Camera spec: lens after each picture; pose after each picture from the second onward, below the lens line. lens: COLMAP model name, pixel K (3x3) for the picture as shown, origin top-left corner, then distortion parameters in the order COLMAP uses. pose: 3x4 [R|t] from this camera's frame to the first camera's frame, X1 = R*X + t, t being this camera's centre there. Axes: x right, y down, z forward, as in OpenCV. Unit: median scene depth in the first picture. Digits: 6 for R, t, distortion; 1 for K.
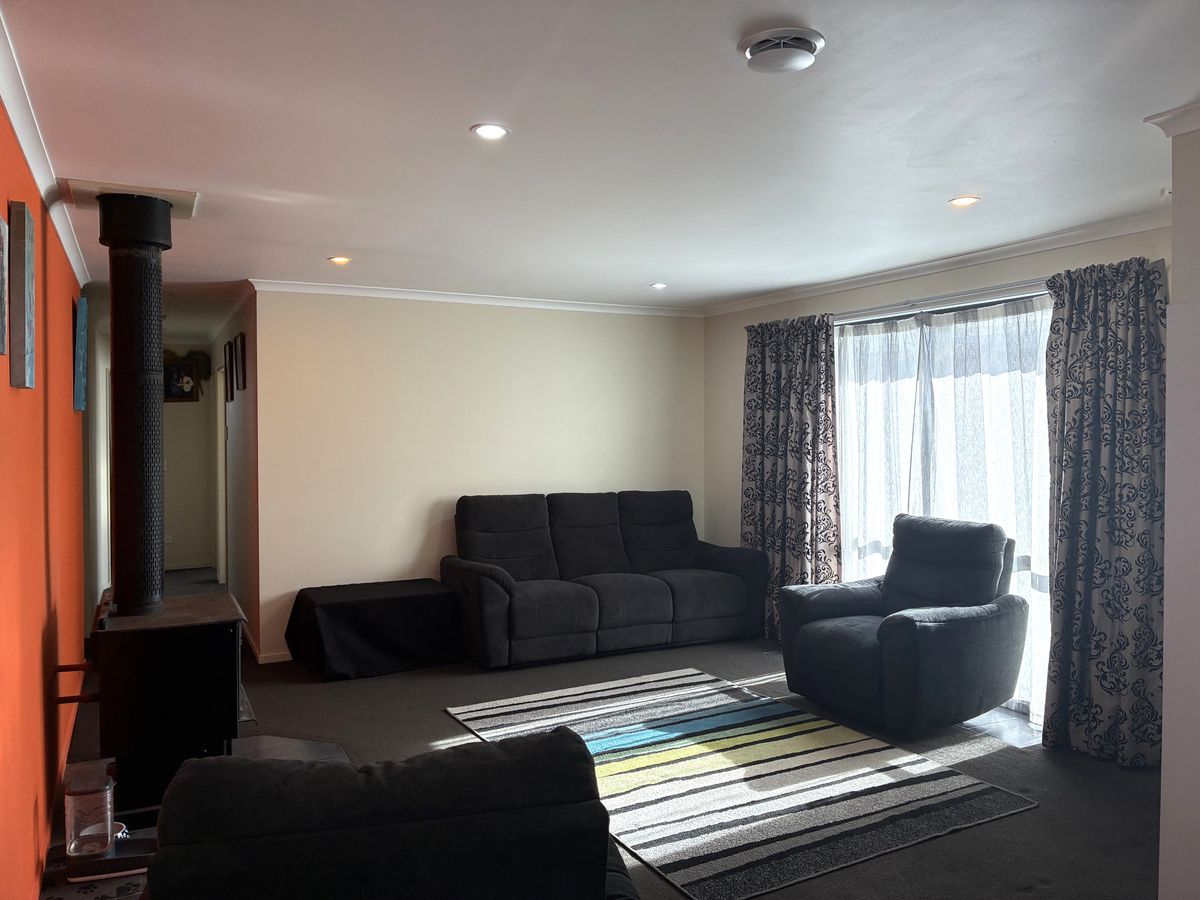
lens RADIAL K [[907.6, 0, 603.8], [0, 907.6, 445.6], [0, 0, 1]] dist [0.027783, 0.002314]
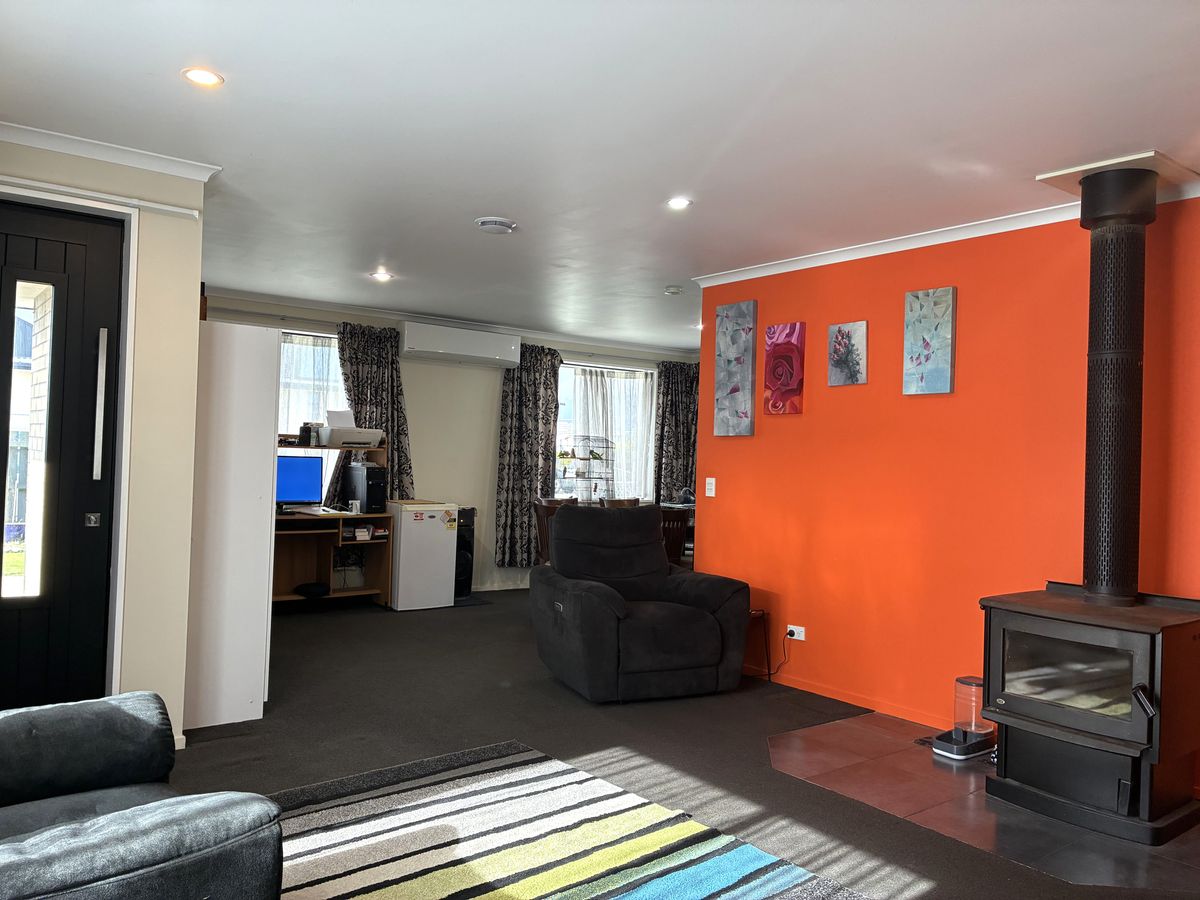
lens RADIAL K [[900.3, 0, 600.0], [0, 900.3, 450.0], [0, 0, 1]] dist [-0.007071, -0.002248]
pose [[-0.981481, -0.033168, -0.188667, 0.181173], [-0.036529, 0.999229, 0.014367, 0.022534], [0.188045, 0.020993, -0.981936, 1.656663]]
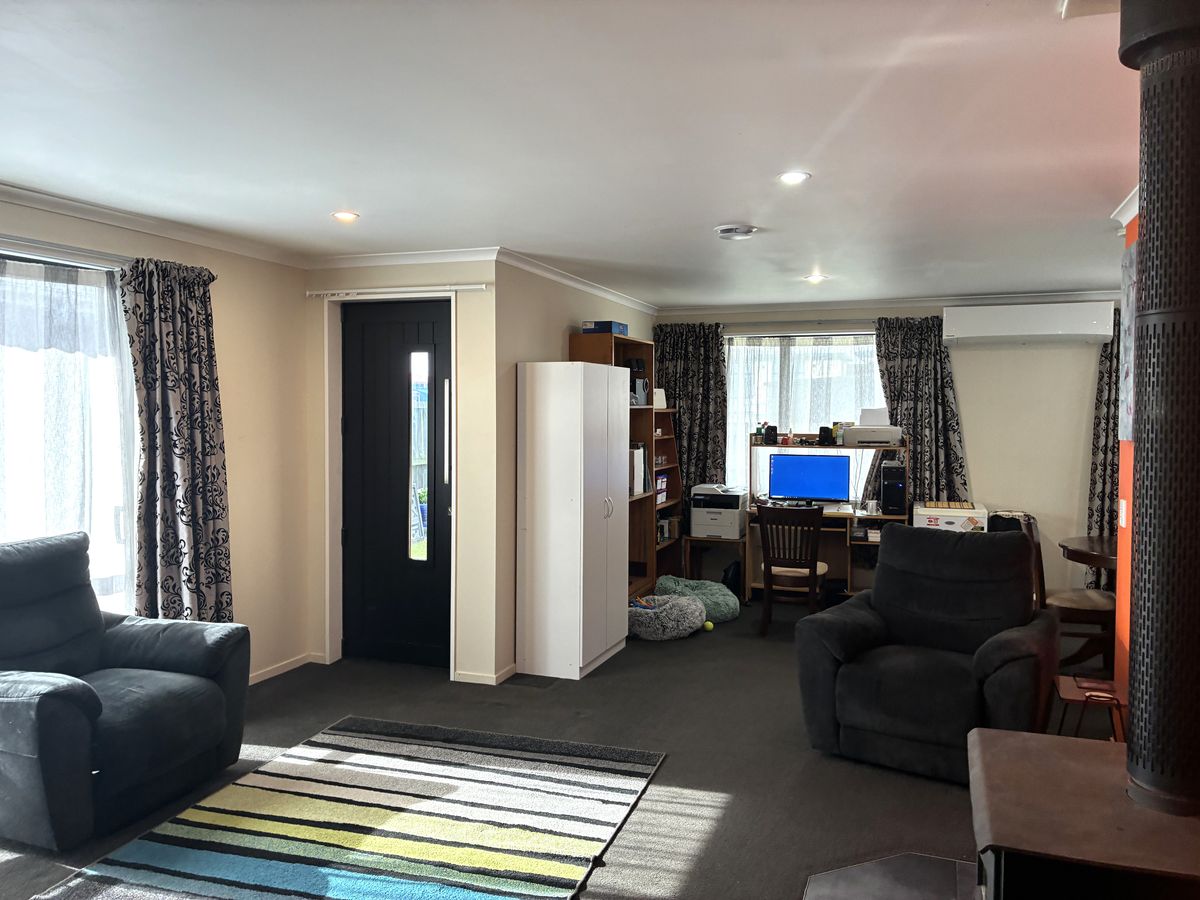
lens RADIAL K [[907.6, 0, 603.8], [0, 907.6, 445.6], [0, 0, 1]] dist [0.027783, 0.002314]
pose [[-0.676441, -0.031690, 0.735815, -0.598002], [0.010657, 0.998548, 0.052803, -0.037714], [-0.736420, 0.043560, -0.675121, 1.401930]]
